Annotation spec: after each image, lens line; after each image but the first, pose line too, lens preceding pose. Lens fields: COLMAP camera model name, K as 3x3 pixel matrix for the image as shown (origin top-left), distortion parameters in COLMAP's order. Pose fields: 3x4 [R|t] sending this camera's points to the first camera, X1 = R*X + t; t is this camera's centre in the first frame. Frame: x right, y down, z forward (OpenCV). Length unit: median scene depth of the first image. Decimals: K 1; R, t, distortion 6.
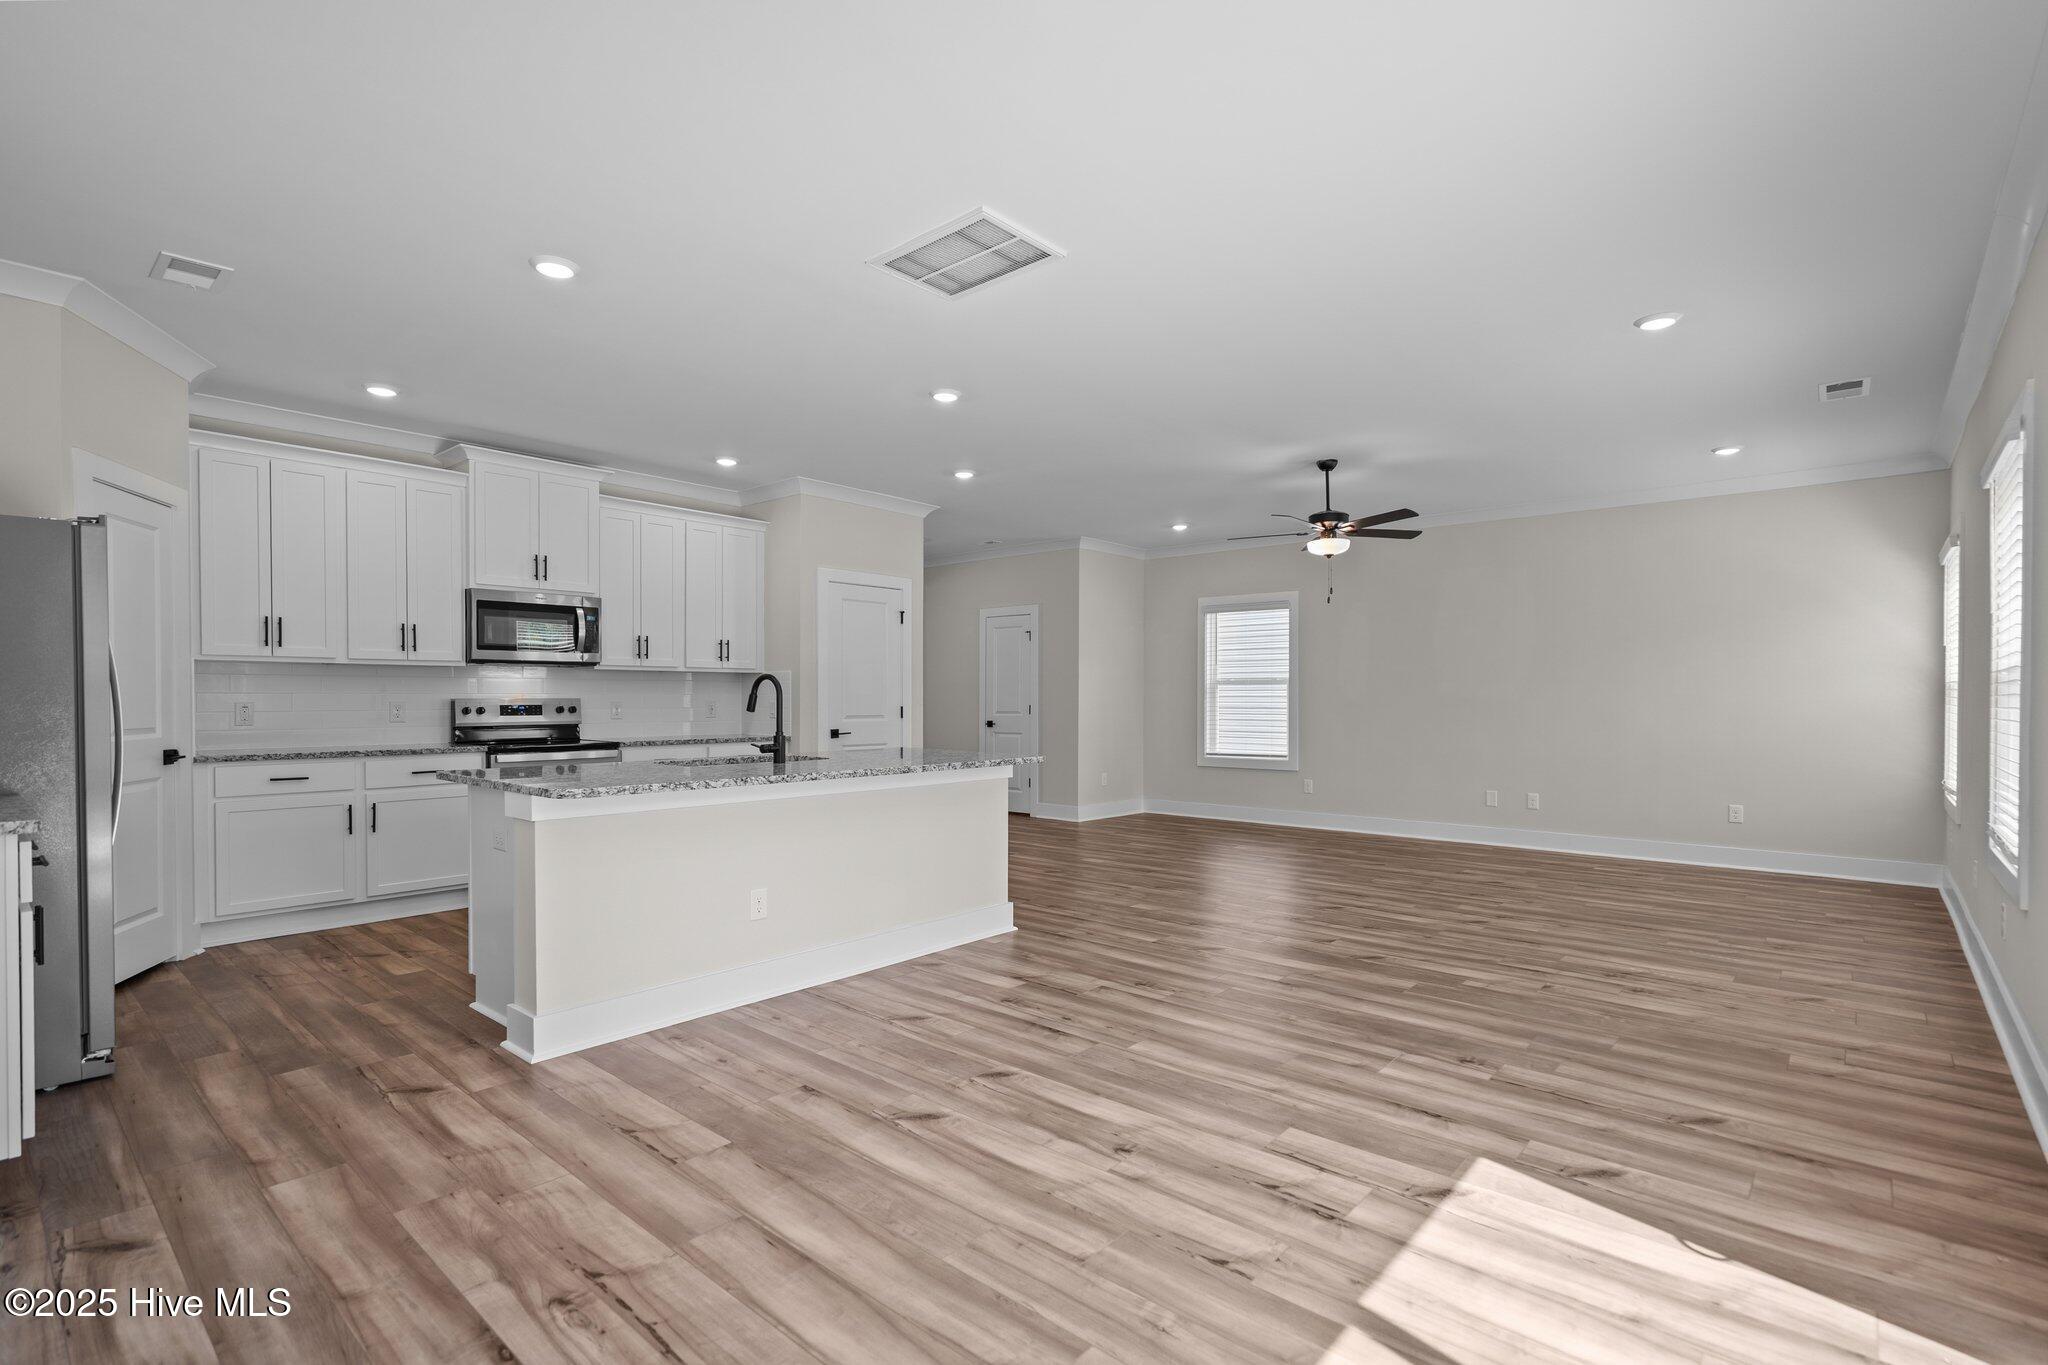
lens RADIAL K [[935.5, 0, 1021.9], [0, 935.5, 697.4], [0, 0, 1]] dist [-0.010578, 0.000484]
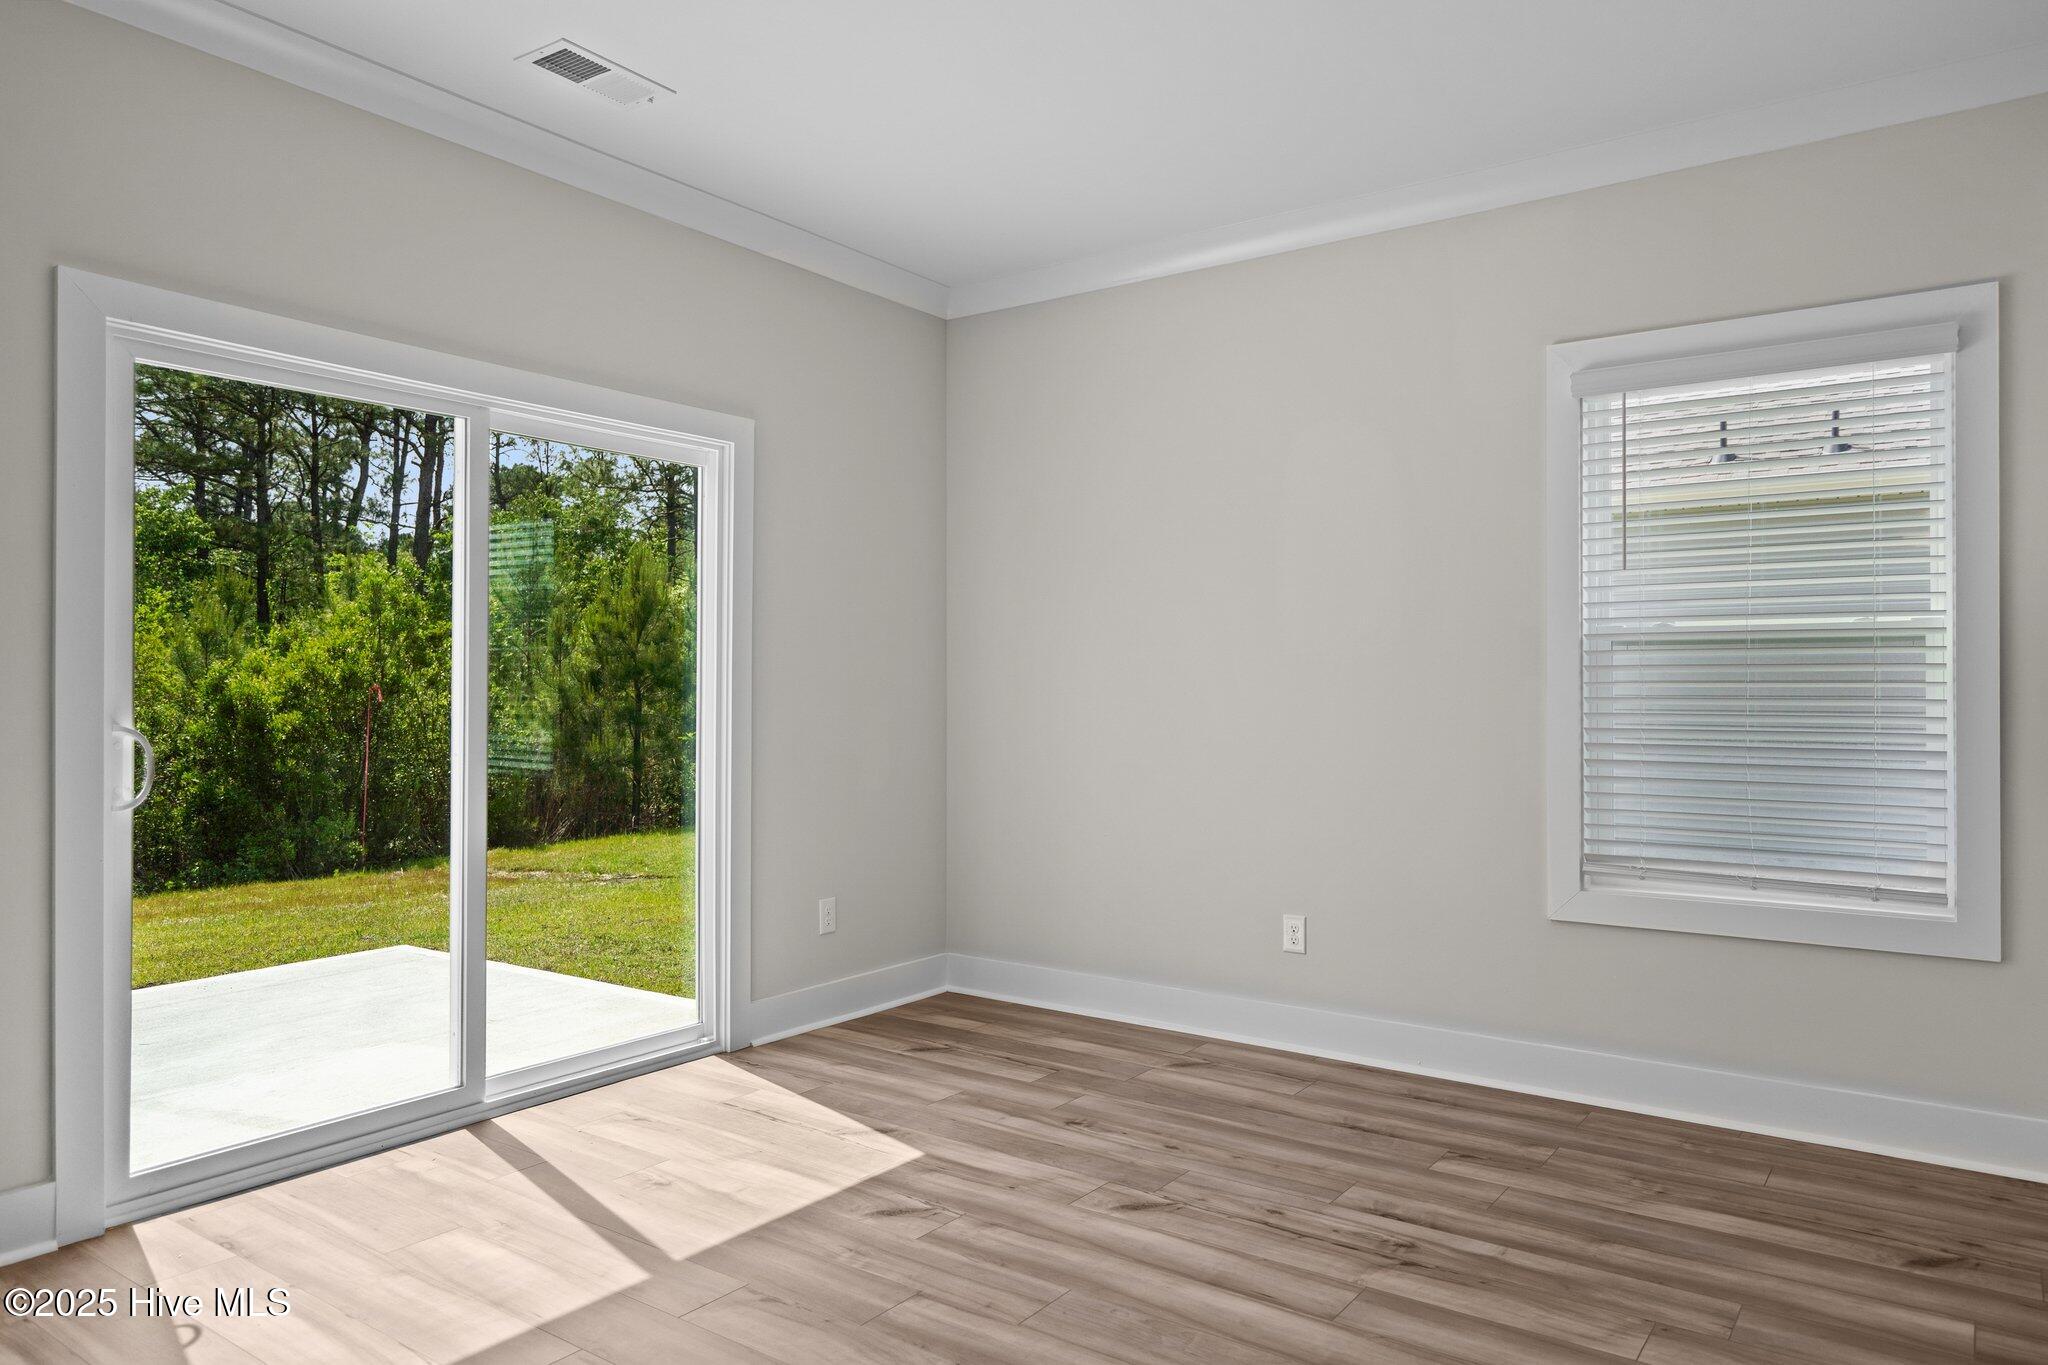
lens RADIAL K [[1310.0, 0, 1024.9], [0, 1310.0, 681.1], [0, 0, 1]] dist [-0.000525, -0.000243]
pose [[-0.994500, -0.003025, -0.104694, 0.097940], [-0.002693, 0.999991, -0.003319, 0.000132], [0.104703, -0.003019, -0.994499, 2.296379]]
